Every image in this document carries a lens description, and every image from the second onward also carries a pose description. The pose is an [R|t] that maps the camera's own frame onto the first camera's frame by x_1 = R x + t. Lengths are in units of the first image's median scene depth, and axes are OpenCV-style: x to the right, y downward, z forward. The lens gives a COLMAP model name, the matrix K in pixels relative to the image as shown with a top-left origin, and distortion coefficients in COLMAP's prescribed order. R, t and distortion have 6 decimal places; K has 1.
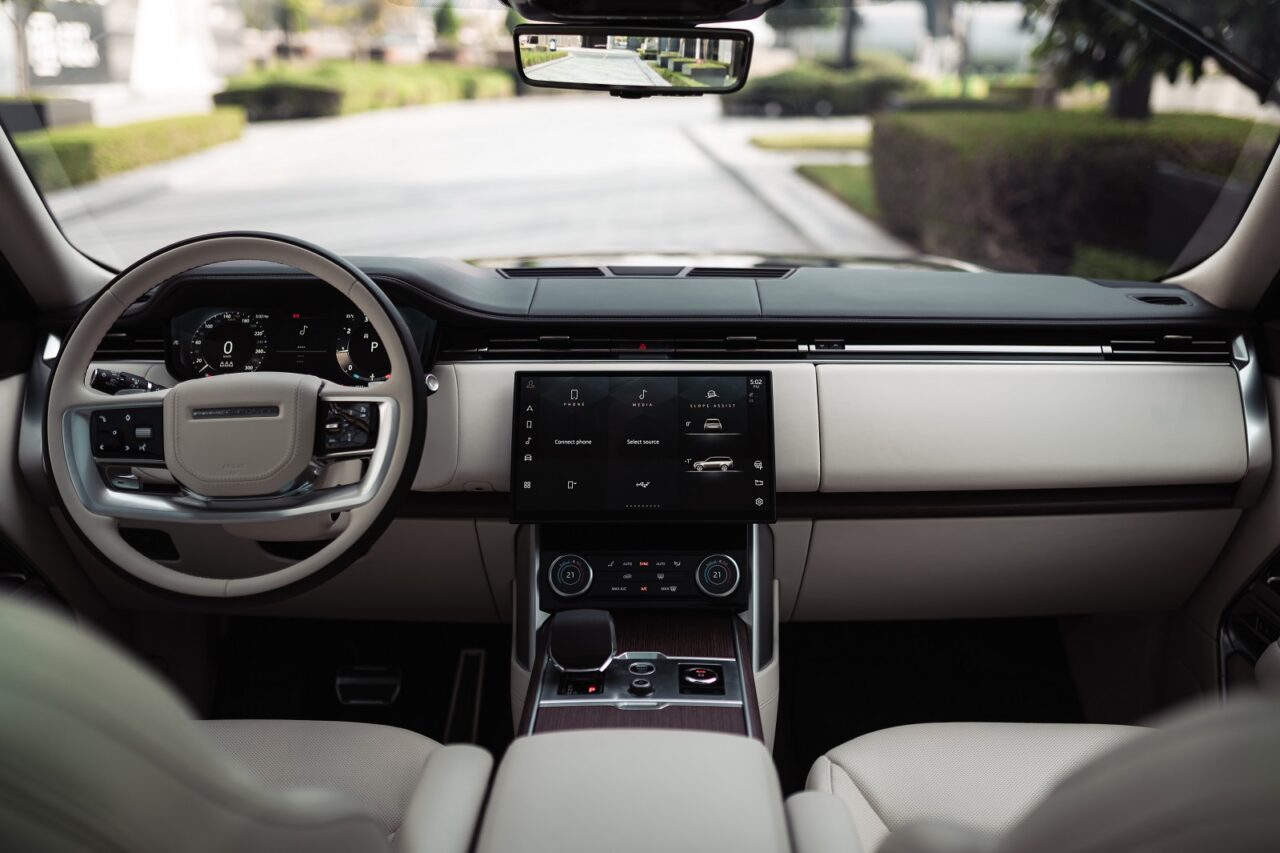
lens RADIAL K [[1284.5, 0, 641.4], [0, 1284.5, 429.7], [0, 0, 1]] dist [-0.006315, 0.000000]
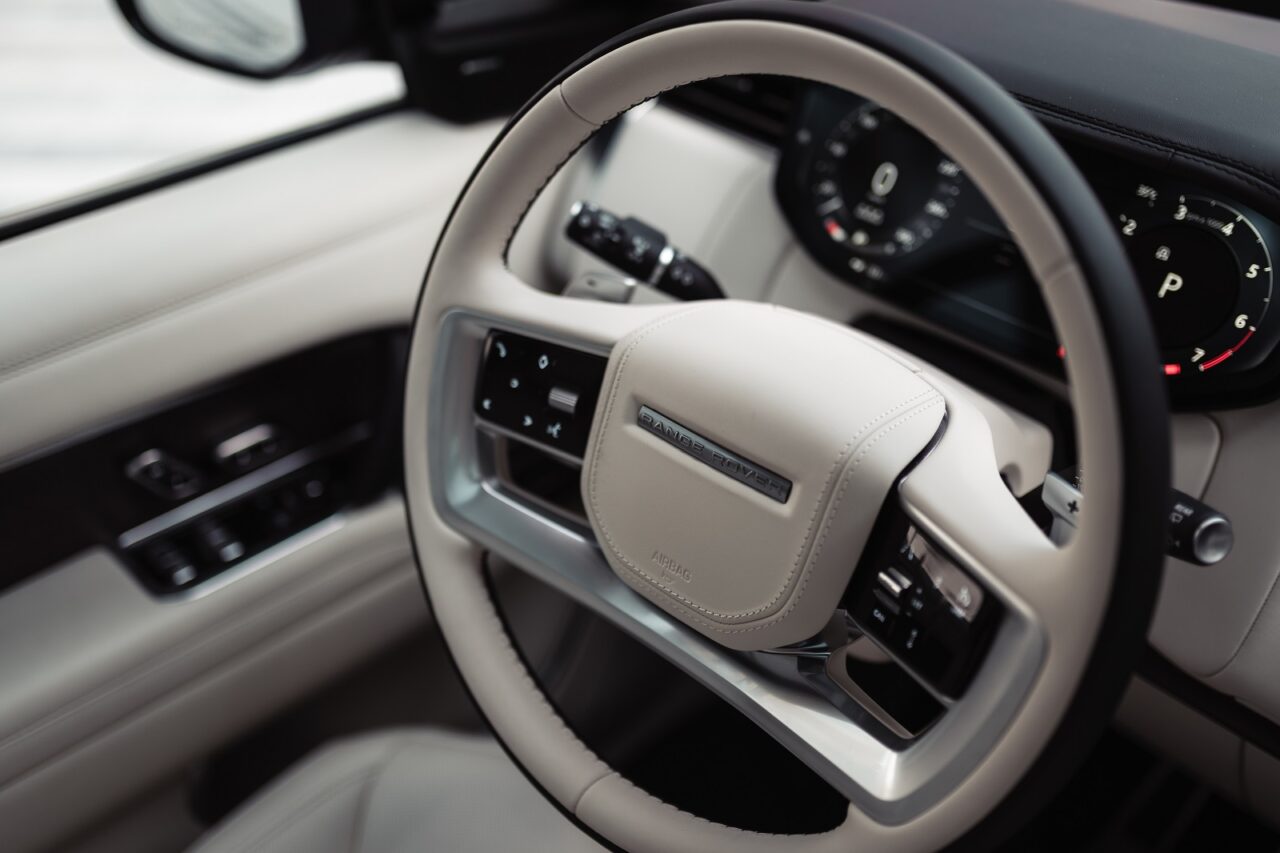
lens RADIAL K [[1284.5, 0, 636.4], [0, 1284.5, 423.2], [0, 0, 1]] dist [-0.006315, 0.000000]
pose [[0.726888, 0.408347, -0.552166, -0.099619], [-0.187326, 0.891425, 0.412639, -0.194134], [0.660714, -0.196507, 0.724460, 0.670074]]
